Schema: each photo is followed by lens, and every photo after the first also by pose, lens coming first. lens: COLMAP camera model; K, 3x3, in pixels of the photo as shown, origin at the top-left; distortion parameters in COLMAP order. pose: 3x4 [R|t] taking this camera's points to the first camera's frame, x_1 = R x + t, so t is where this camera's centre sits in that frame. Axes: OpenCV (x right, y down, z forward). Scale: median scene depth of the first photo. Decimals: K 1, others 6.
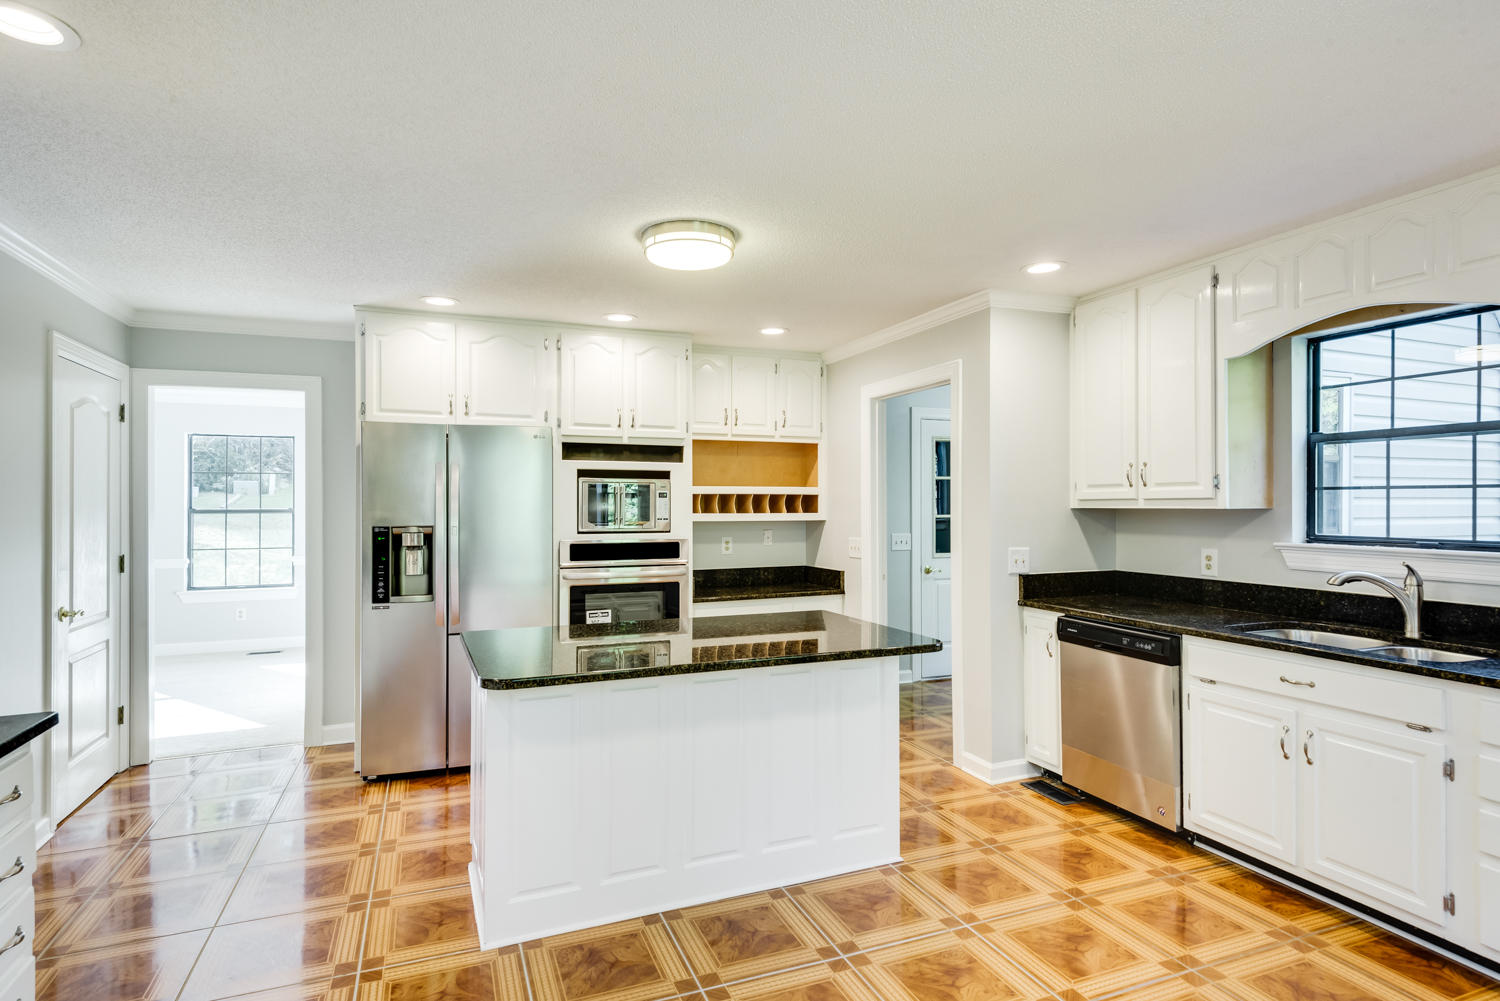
lens RADIAL K [[795.4, 0, 749.7], [0, 795.4, 499.4], [0, 0, 1]] dist [0.000400, -0.000008]
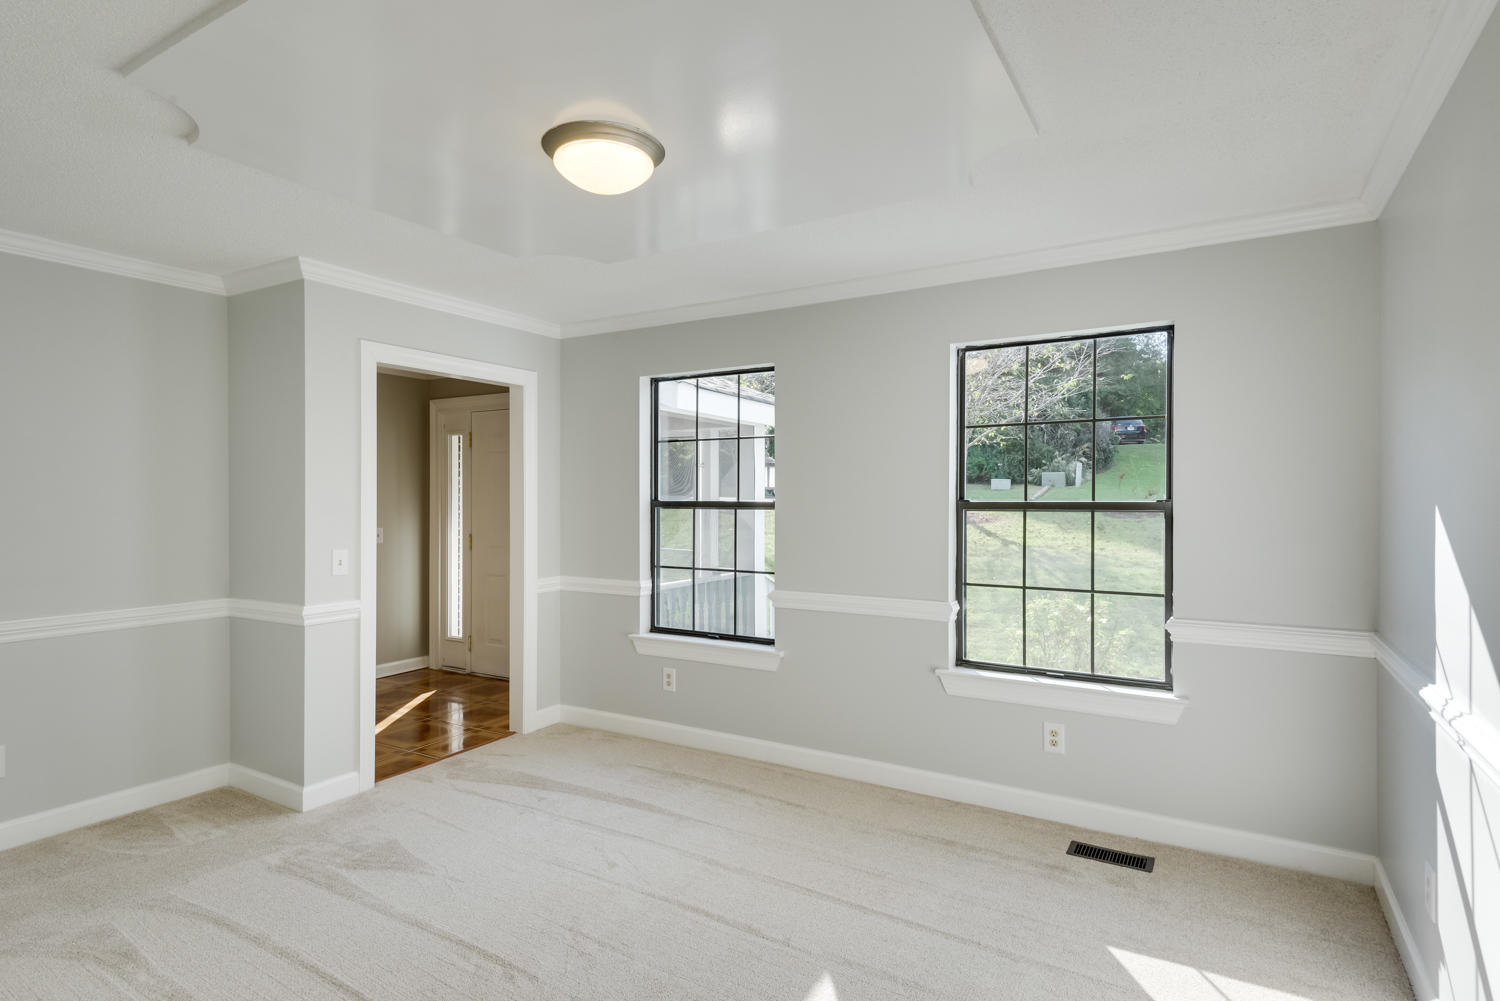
lens RADIAL K [[790.7, 0, 750.0], [0, 790.7, 495.7], [0, 0, 1]] dist [0.001473, 0.000070]
pose [[0.598236, 0.001215, -0.801319, -0.385991], [0.002115, 0.999993, 0.003096, 0.007128], [0.801317, -0.003547, 0.598229, 0.597438]]
